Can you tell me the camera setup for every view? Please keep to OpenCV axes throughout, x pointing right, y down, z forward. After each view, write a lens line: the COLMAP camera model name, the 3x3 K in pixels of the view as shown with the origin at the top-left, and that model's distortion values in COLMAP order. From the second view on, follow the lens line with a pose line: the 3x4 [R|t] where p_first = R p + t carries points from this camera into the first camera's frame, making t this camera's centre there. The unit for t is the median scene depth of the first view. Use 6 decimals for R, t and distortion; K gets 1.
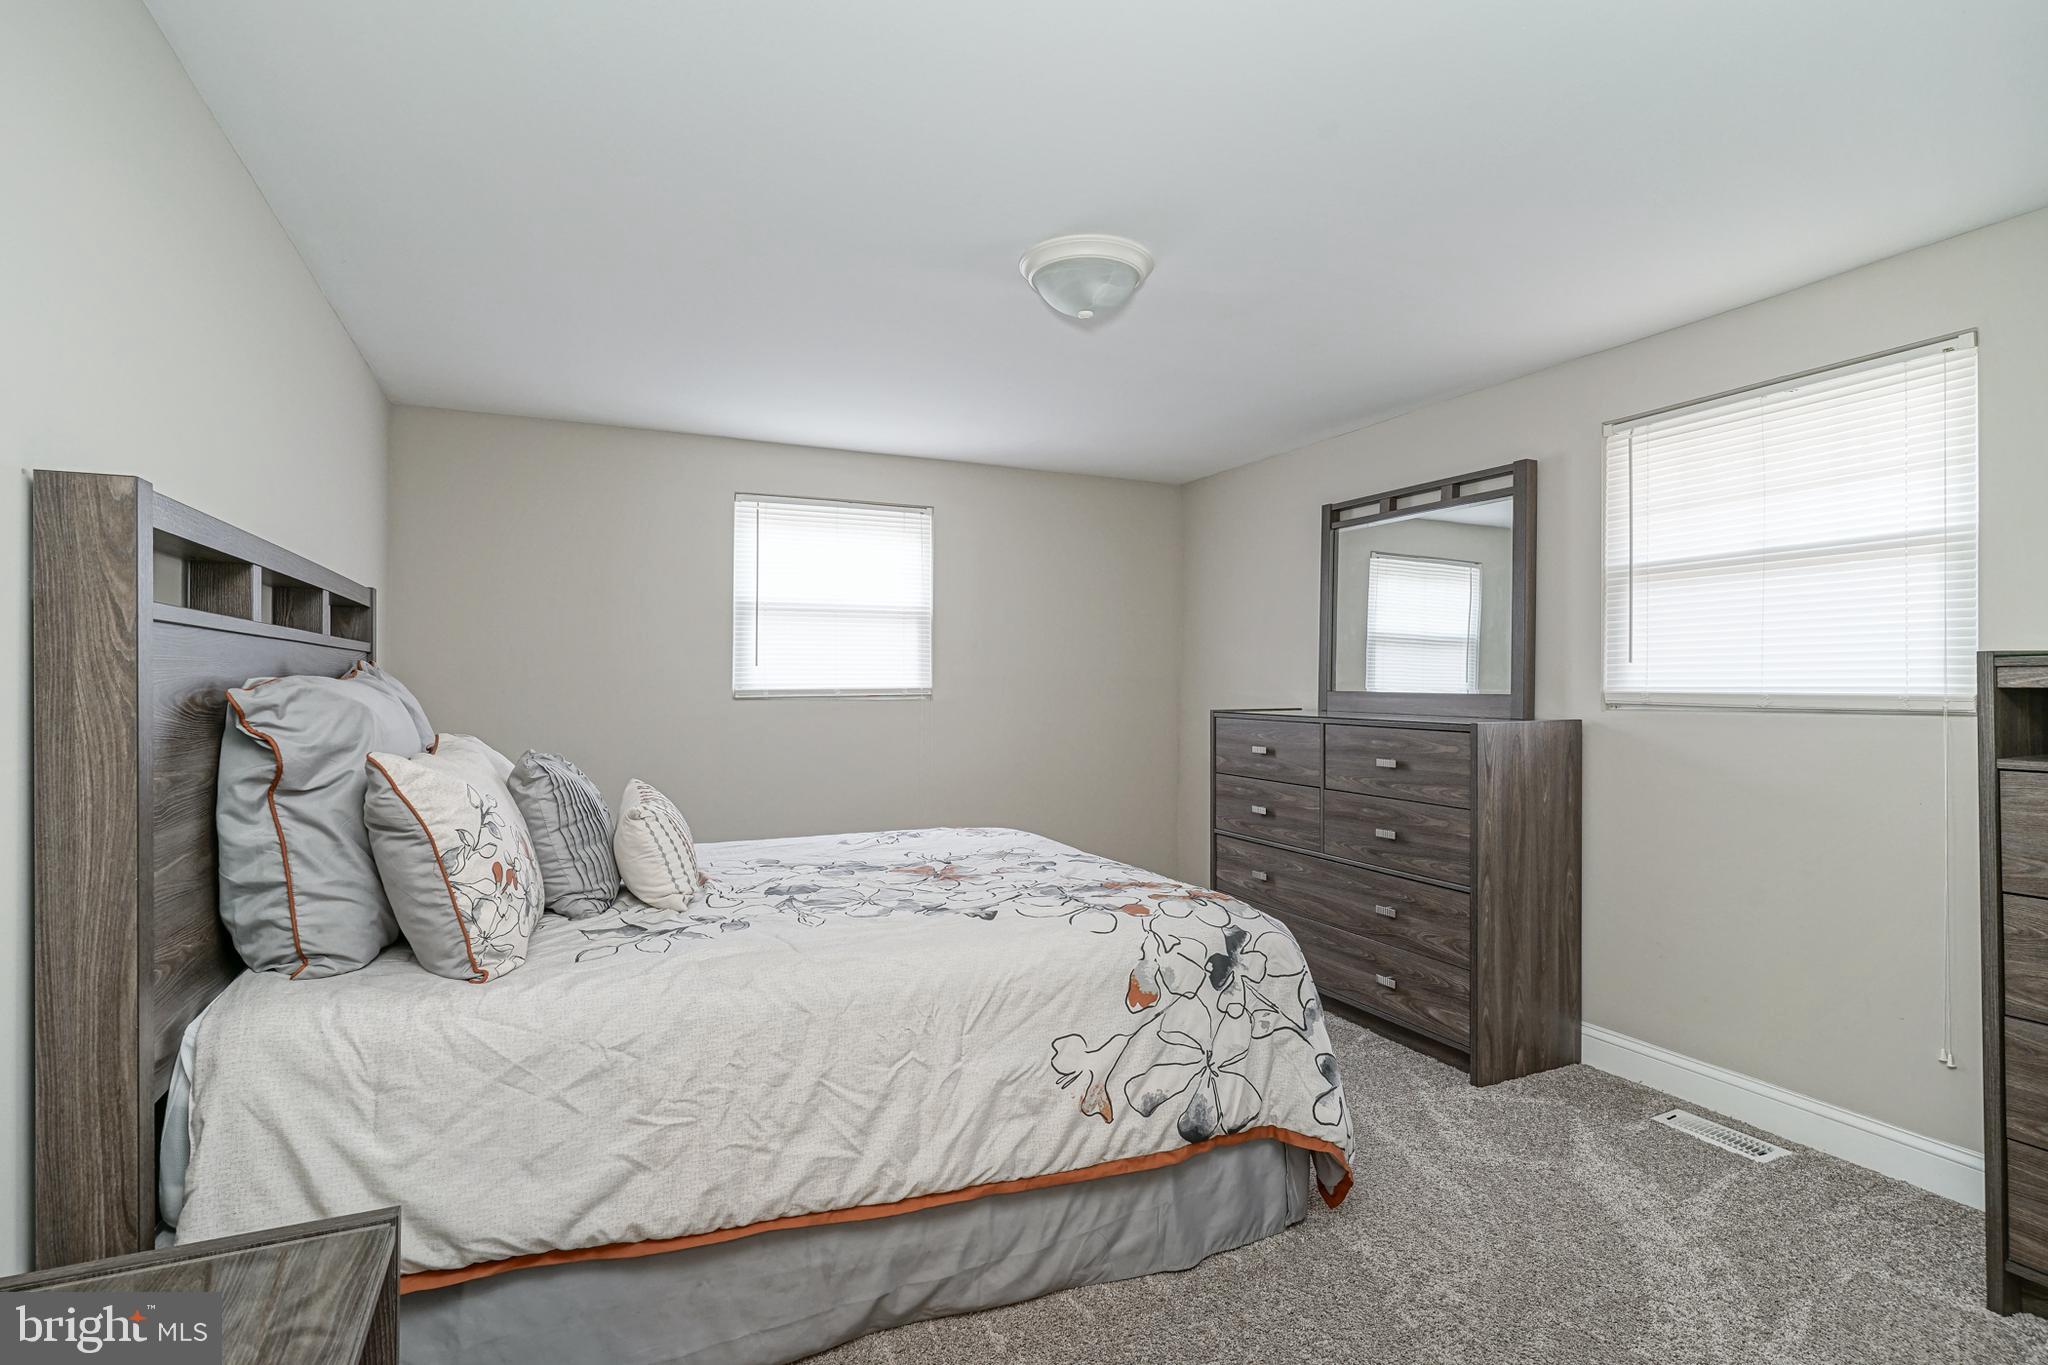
lens RADIAL K [[990.6, 0, 1015.2], [0, 990.6, 687.0], [0, 0, 1]] dist [-0.004063, 0.001483]
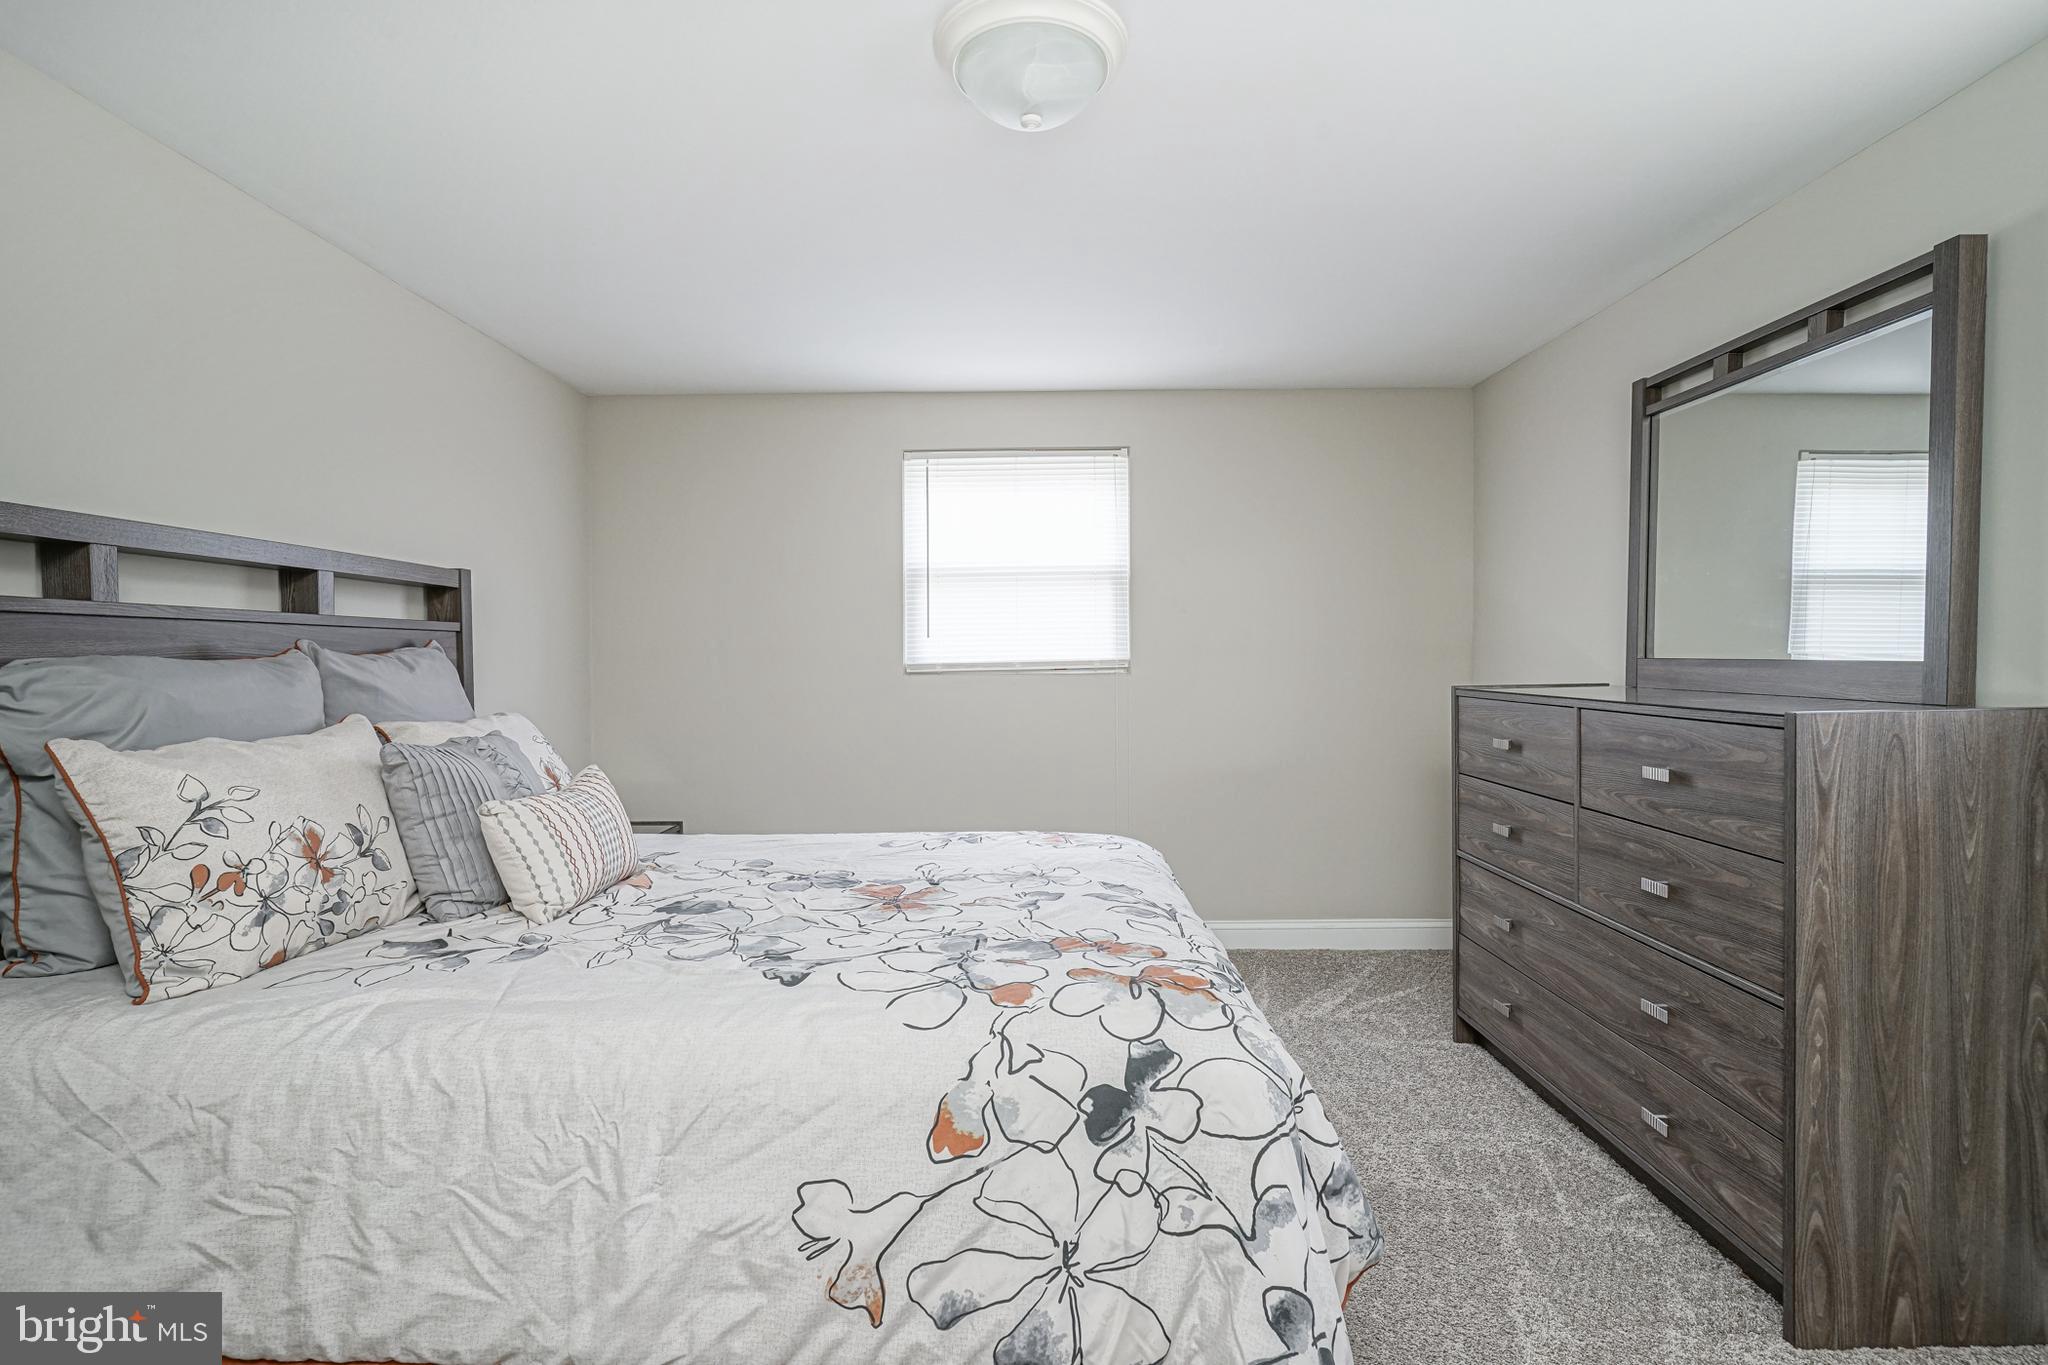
lens RADIAL K [[981.7, 0, 1016.7], [0, 981.7, 683.9], [0, 0, 1]] dist [-0.005451, 0.002198]
pose [[0.907899, -0.000361, -0.419190, 0.398065], [0.011036, 0.999674, 0.023041, 0.003164], [0.419044, -0.025545, 0.907606, 0.411679]]
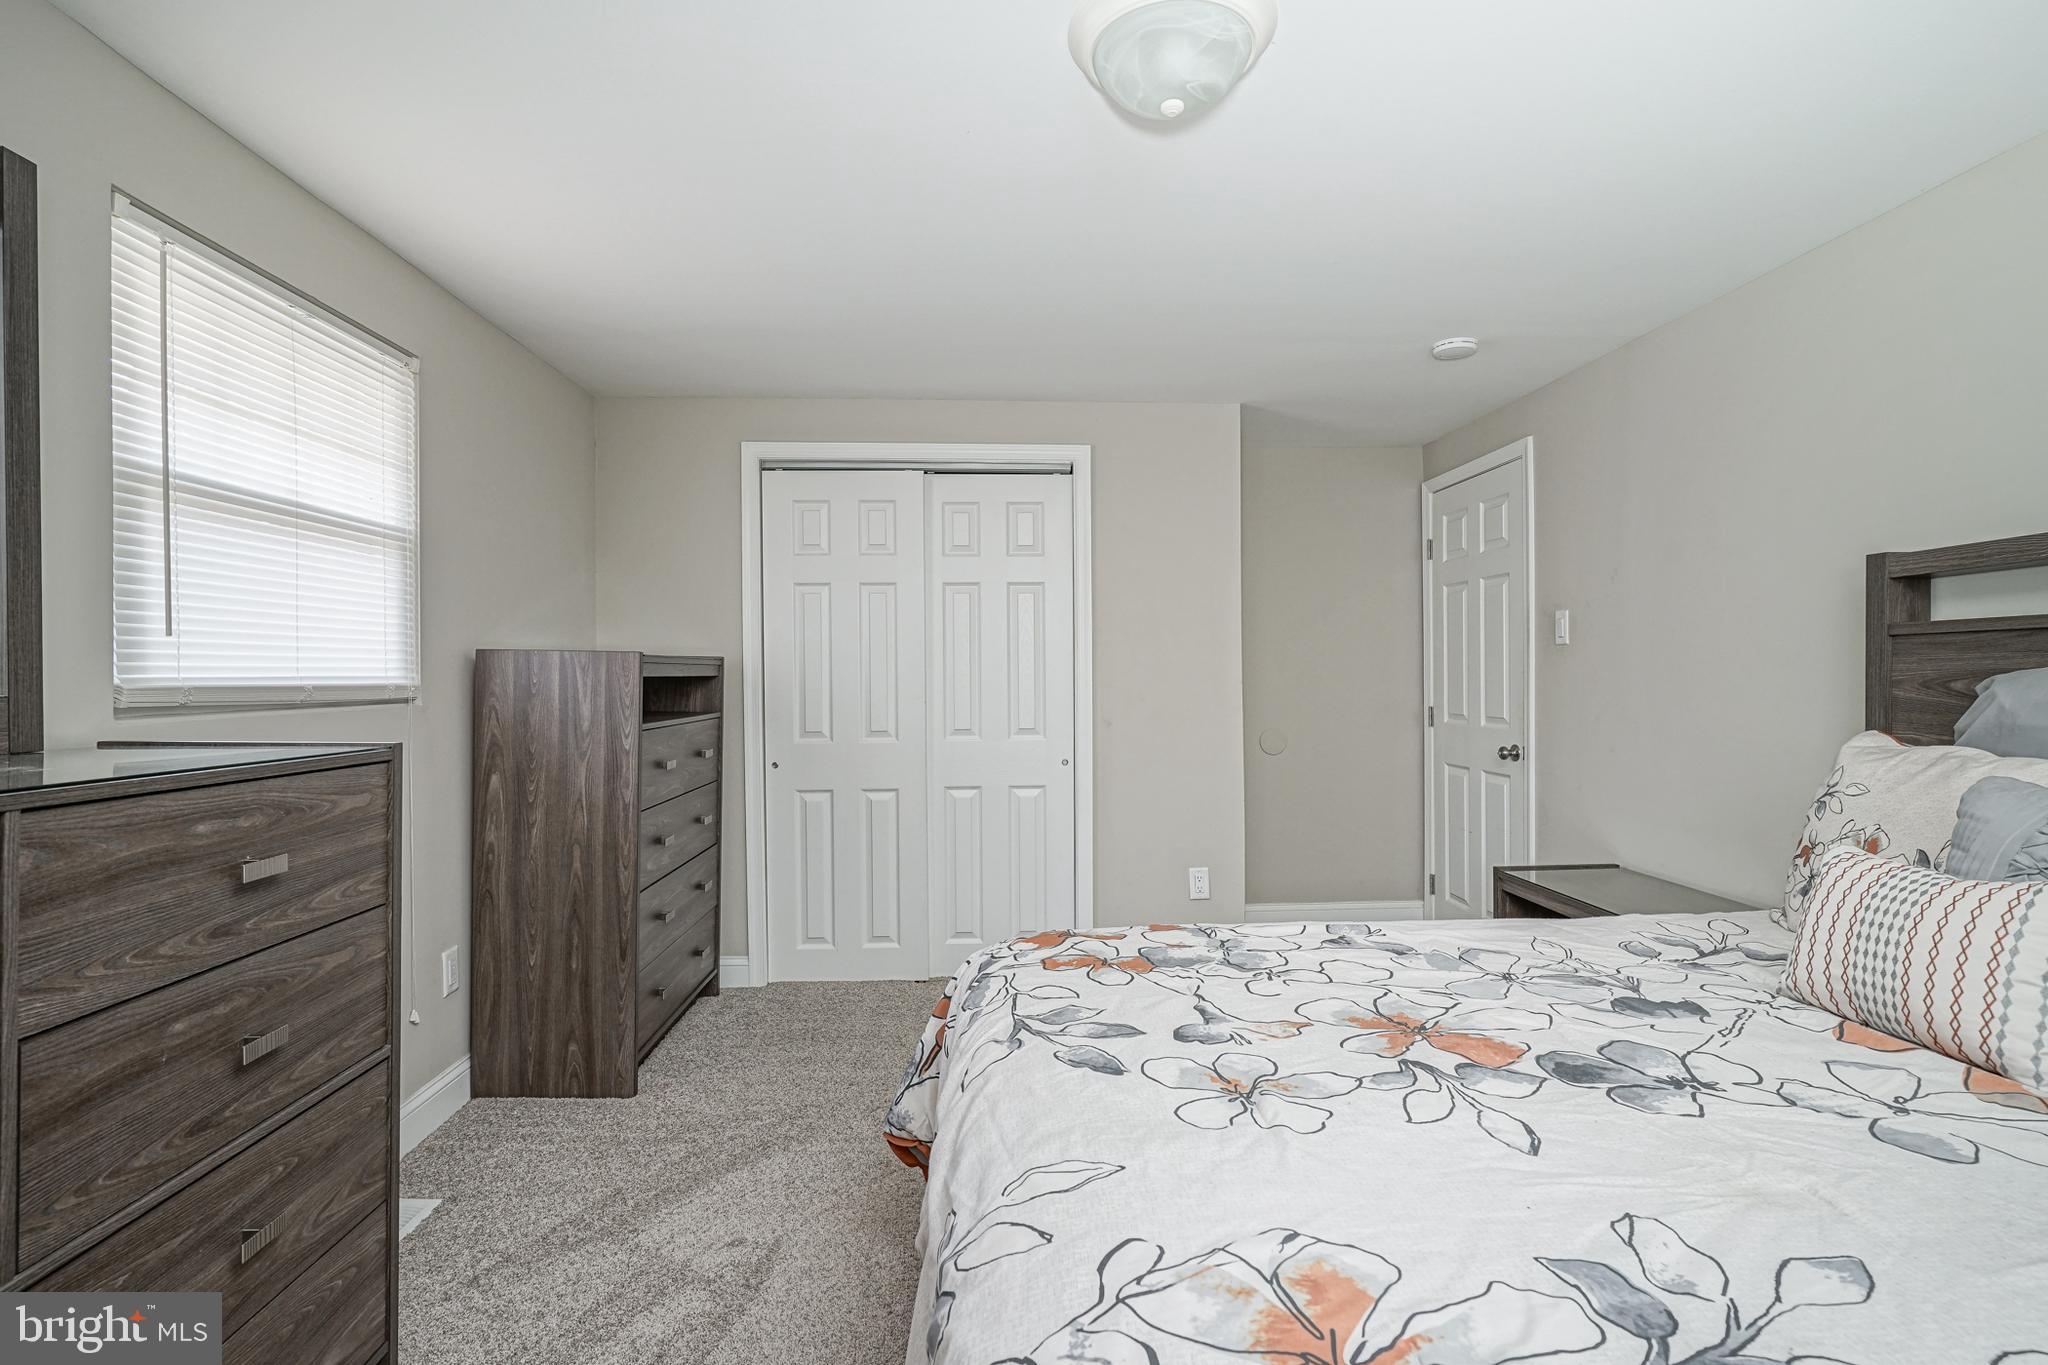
lens RADIAL K [[987.0, 0, 1022.2], [0, 987.0, 671.8], [0, 0, 1]] dist [-0.005686, 0.000120]
pose [[-0.928440, 0.000898, 0.371480, -0.089276], [0.000703, 1.000000, -0.000660, -0.003851], [-0.371481, -0.000352, -0.928441, 1.861815]]
